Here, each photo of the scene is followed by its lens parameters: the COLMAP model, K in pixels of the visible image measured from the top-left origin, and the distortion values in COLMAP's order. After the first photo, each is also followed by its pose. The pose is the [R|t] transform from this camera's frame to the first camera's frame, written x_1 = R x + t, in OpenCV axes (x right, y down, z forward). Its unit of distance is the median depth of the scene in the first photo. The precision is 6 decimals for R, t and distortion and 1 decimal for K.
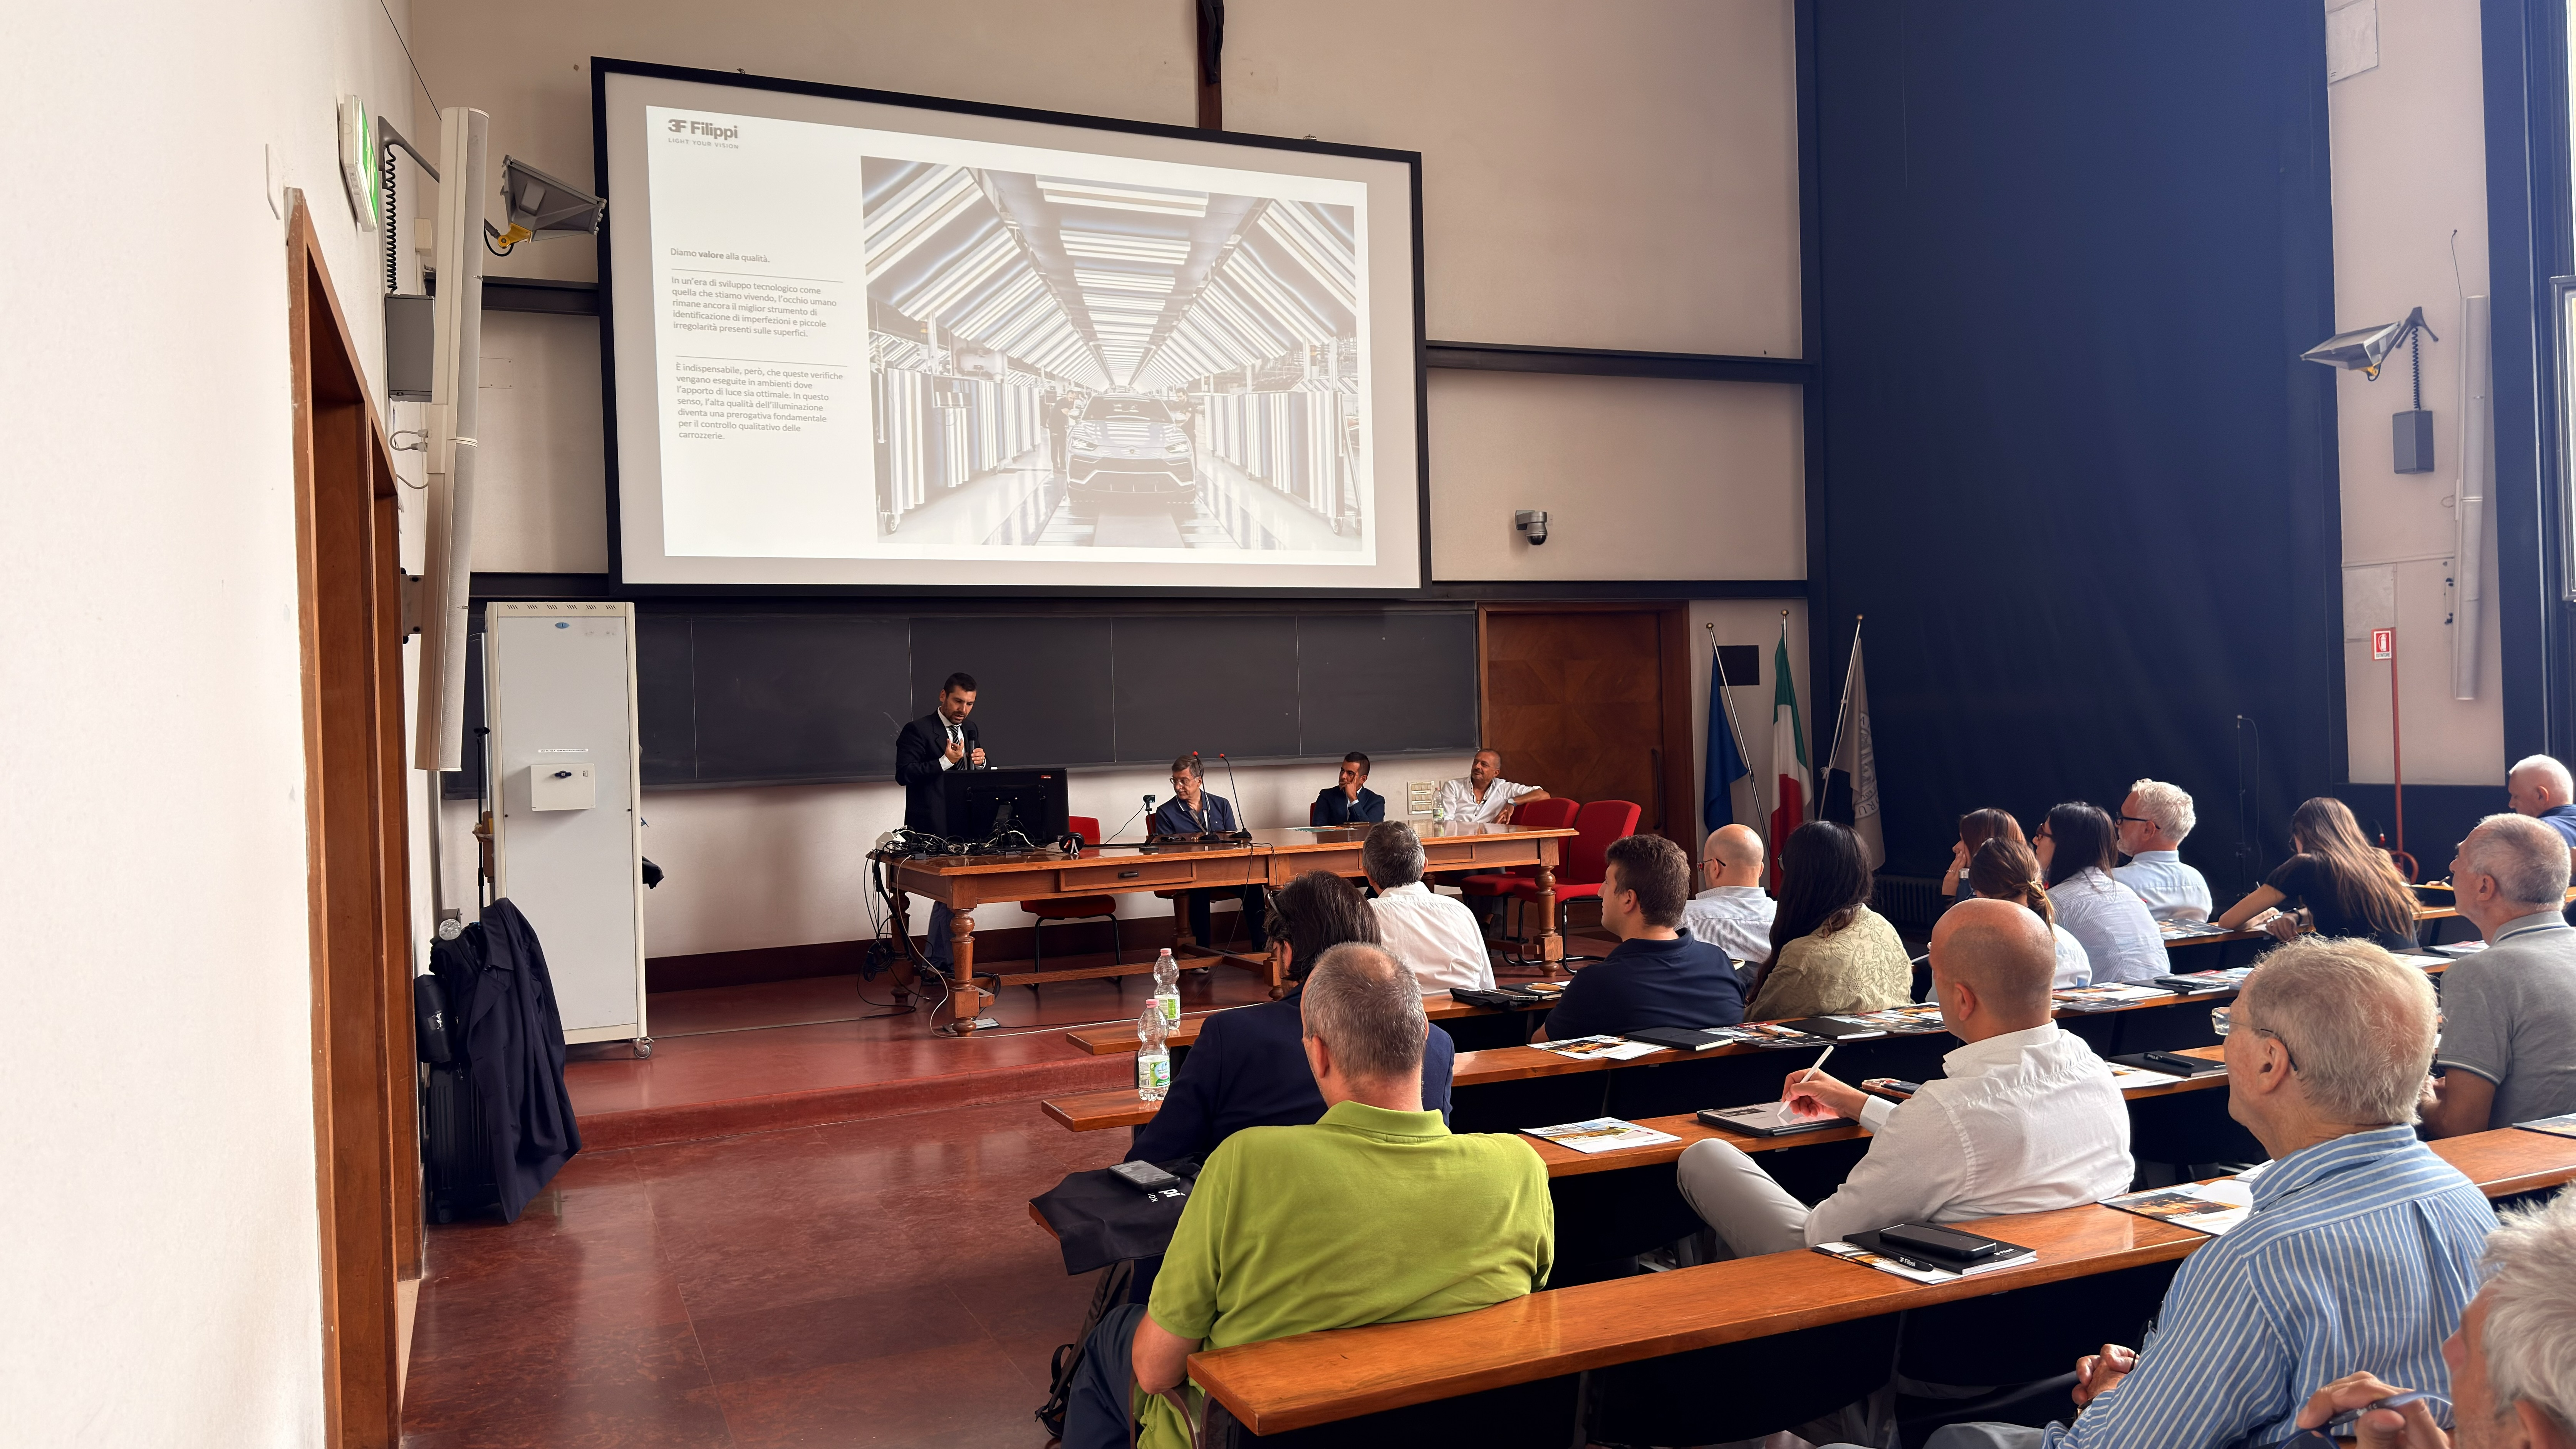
lens RADIAL K [[1823.4, 0, 1269.2], [0, 1823.4, 727.3], [0, 0, 1]] dist [0.092815, -0.055594]
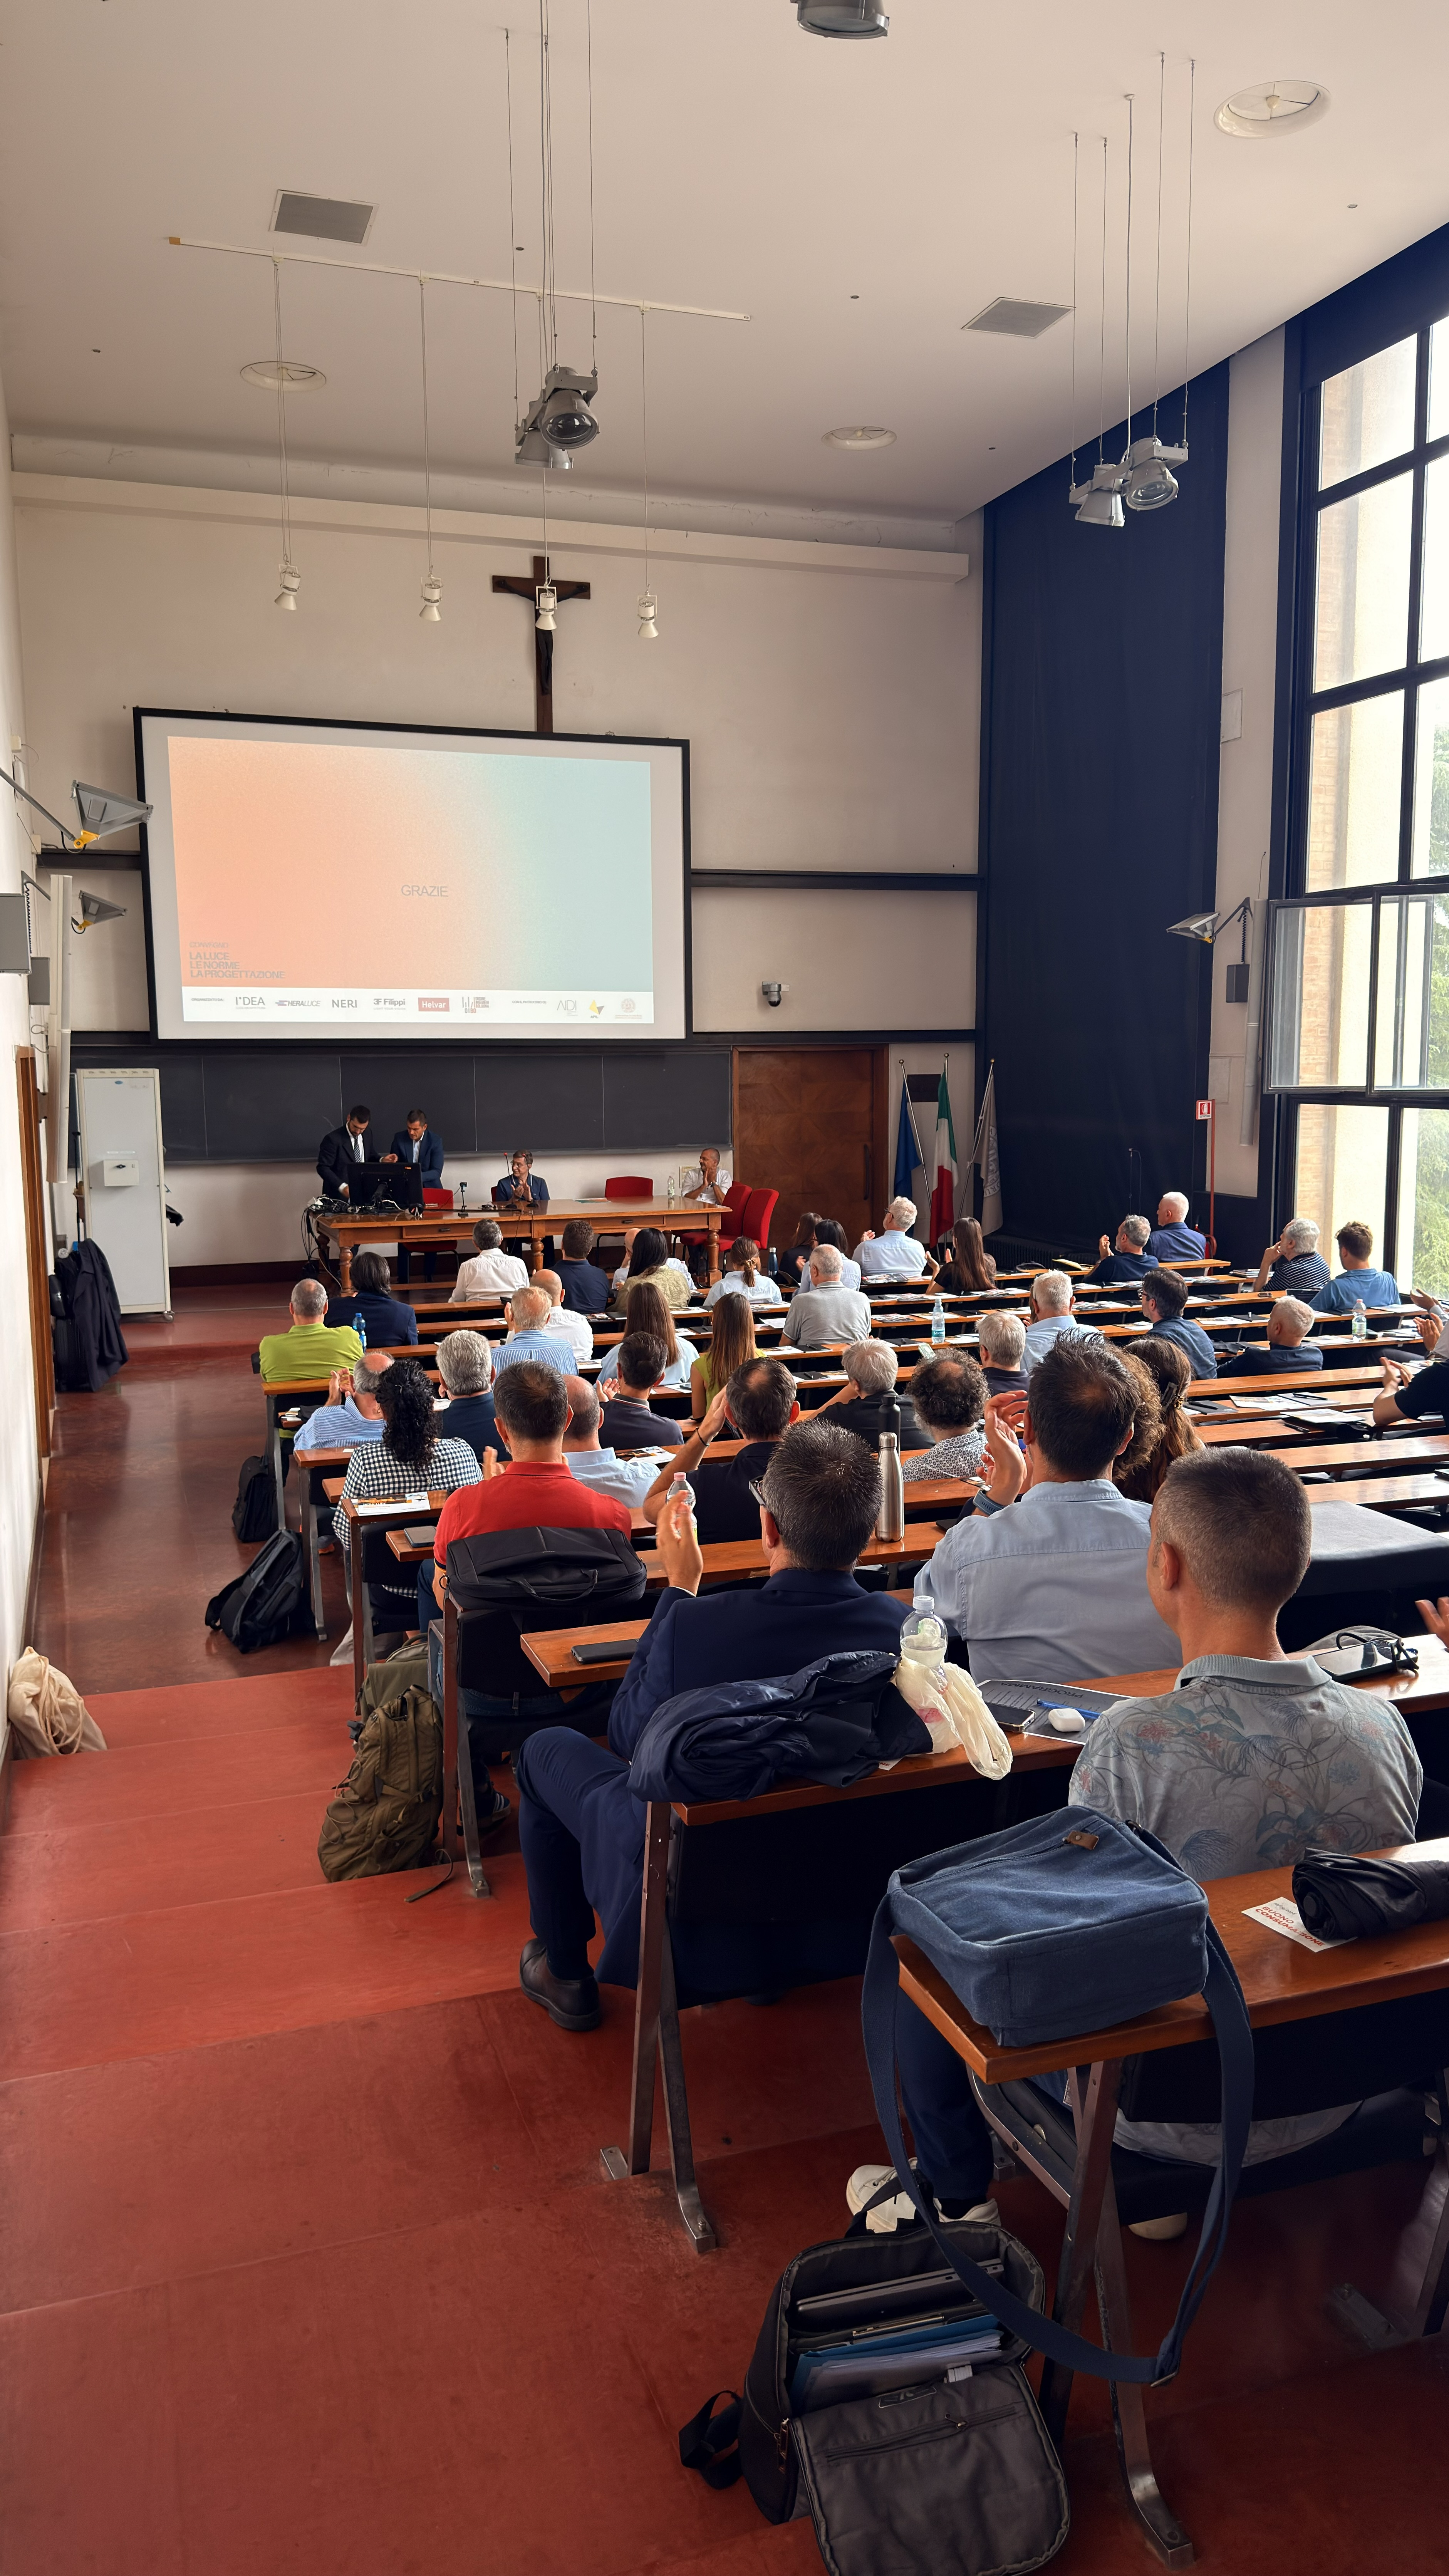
lens RADIAL K [[1823.4, 0, 730.5], [0, 1823.4, 1275.5], [0, 0, 1]] dist [0.092815, -0.055594]
pose [[0.997492, 0.030874, -0.063685, 0.240972], [-0.022679, 0.991821, 0.125609, -0.078248], [0.067042, -0.123850, 0.990034, -0.550965]]
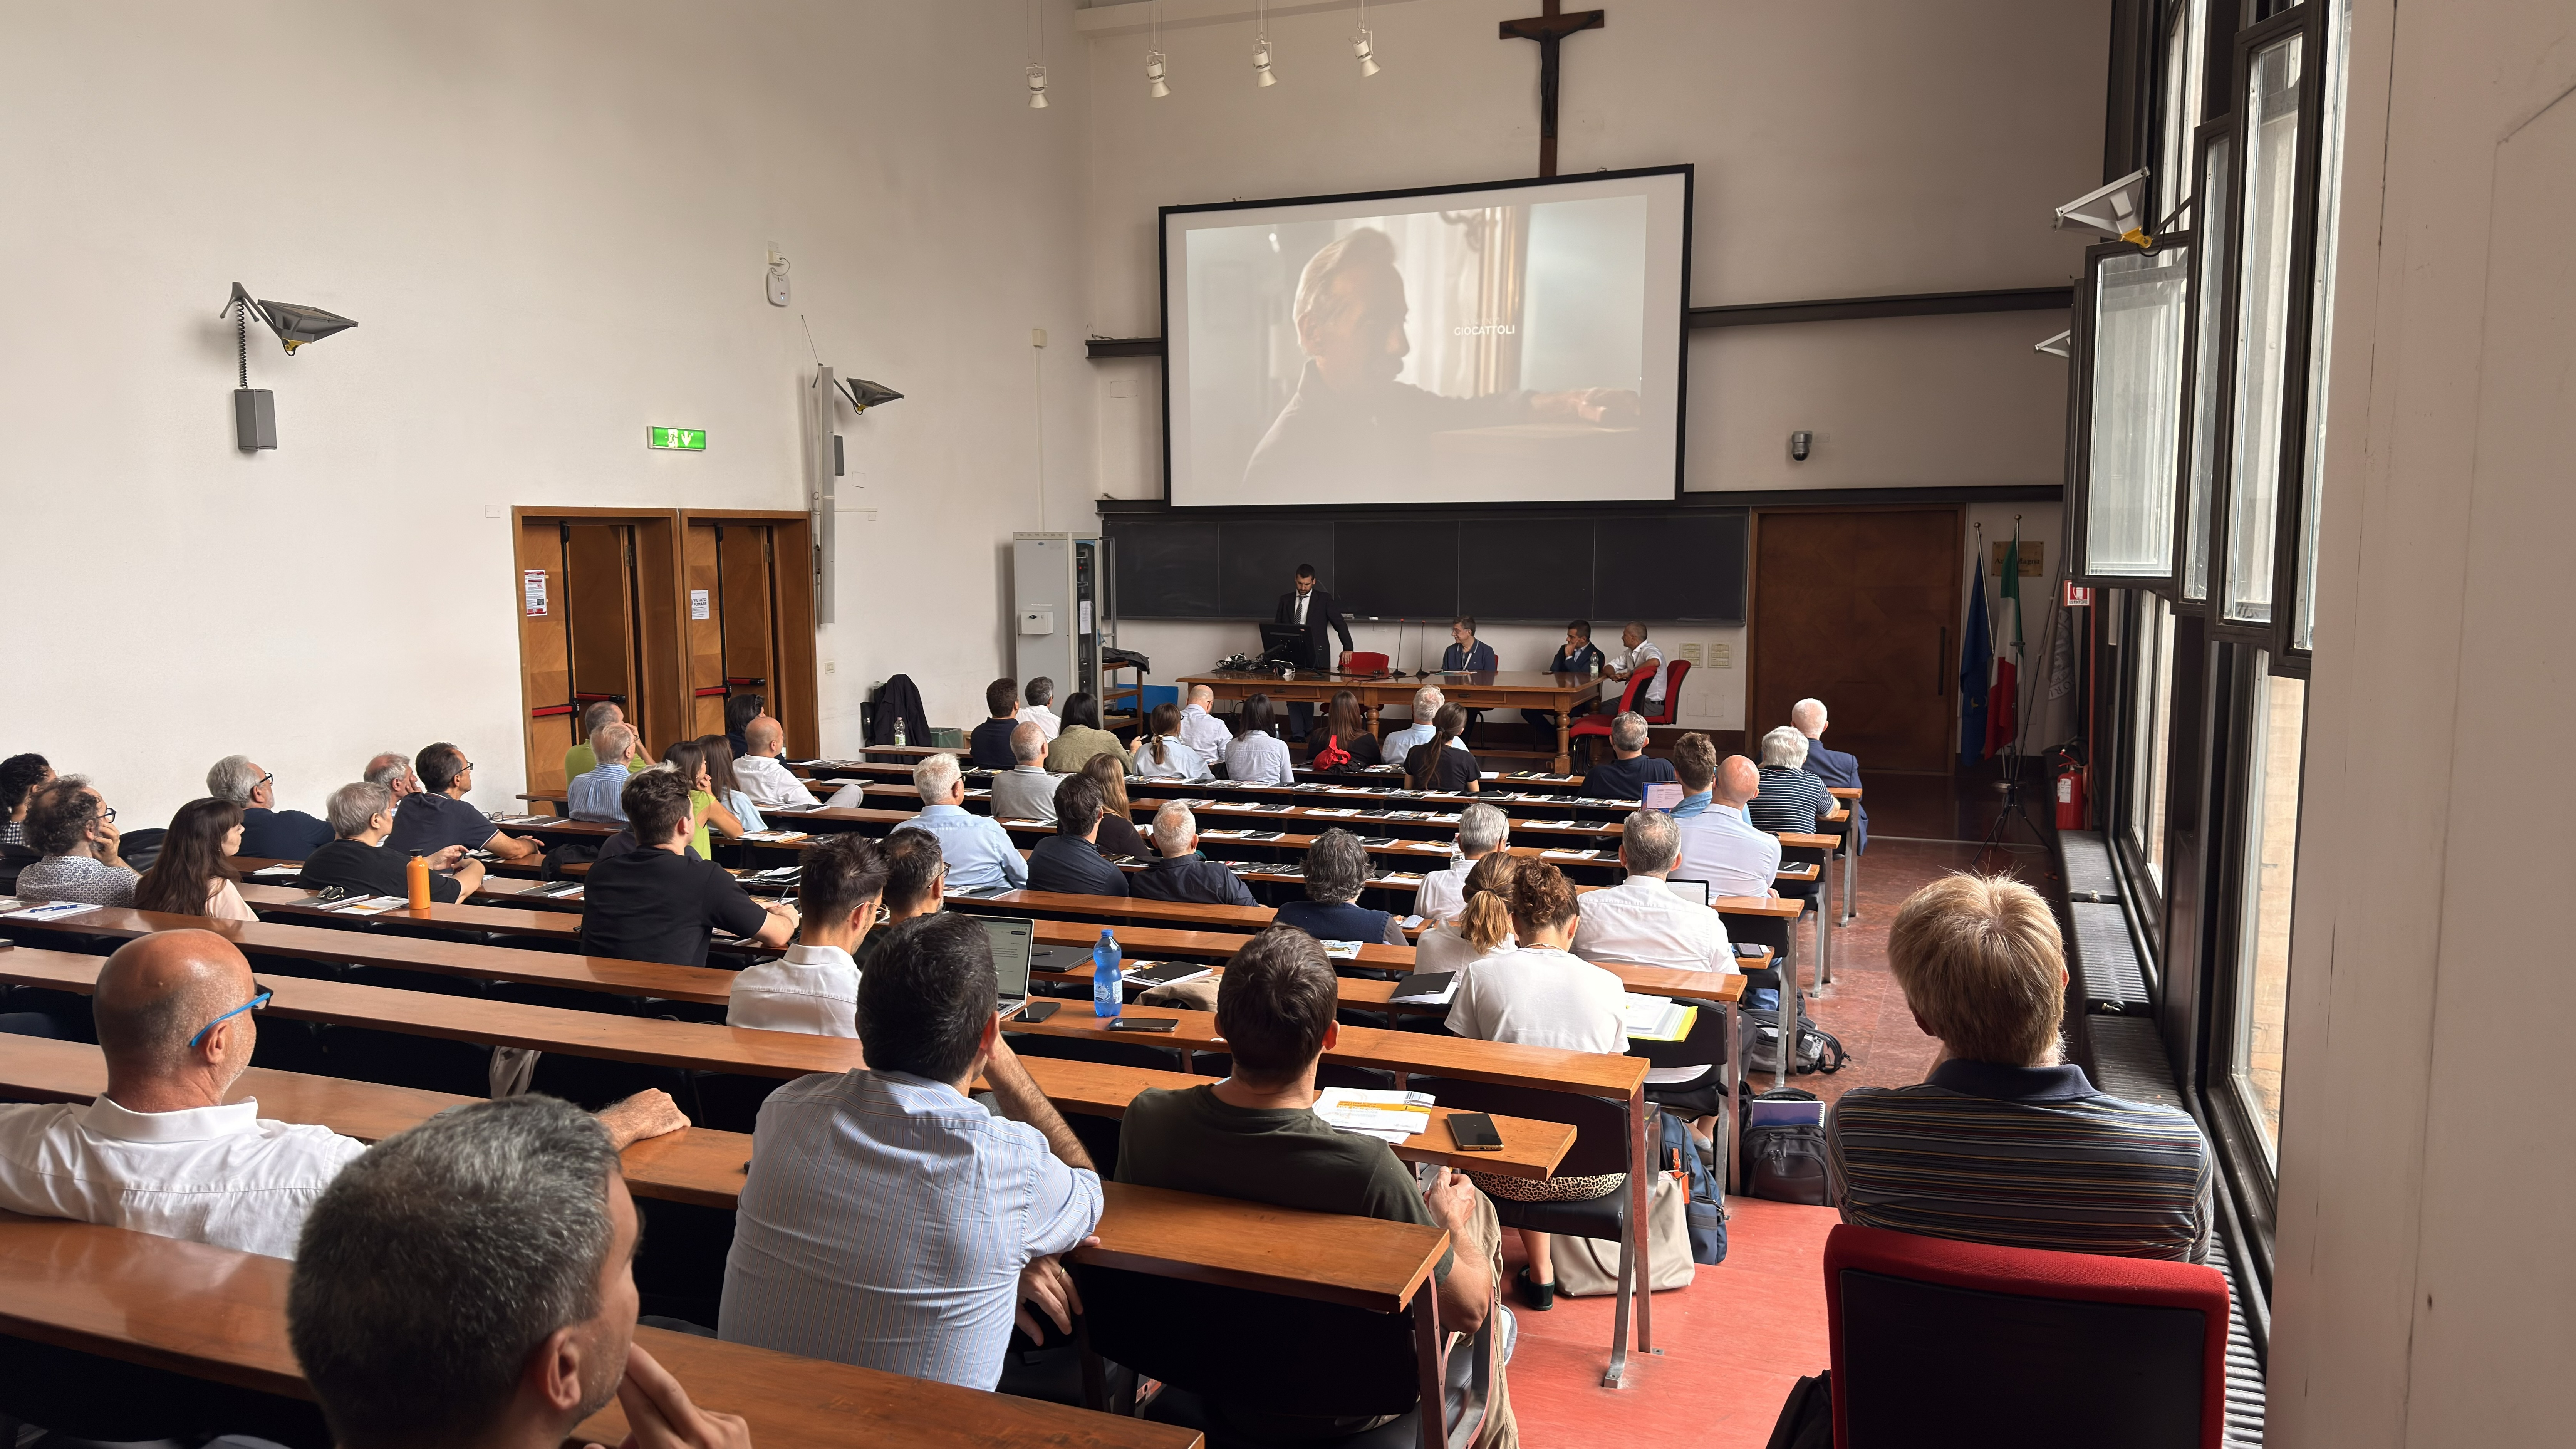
lens RADIAL K [[1823.4, 0, 1271.1], [0, 1823.4, 739.6], [0, 0, 1]] dist [0.092815, -0.055594]
pose [[0.703313, 0.108468, -0.702556, 0.911344], [-0.014340, 0.990254, 0.138530, -0.090873], [0.710735, -0.087355, 0.698015, -0.181591]]
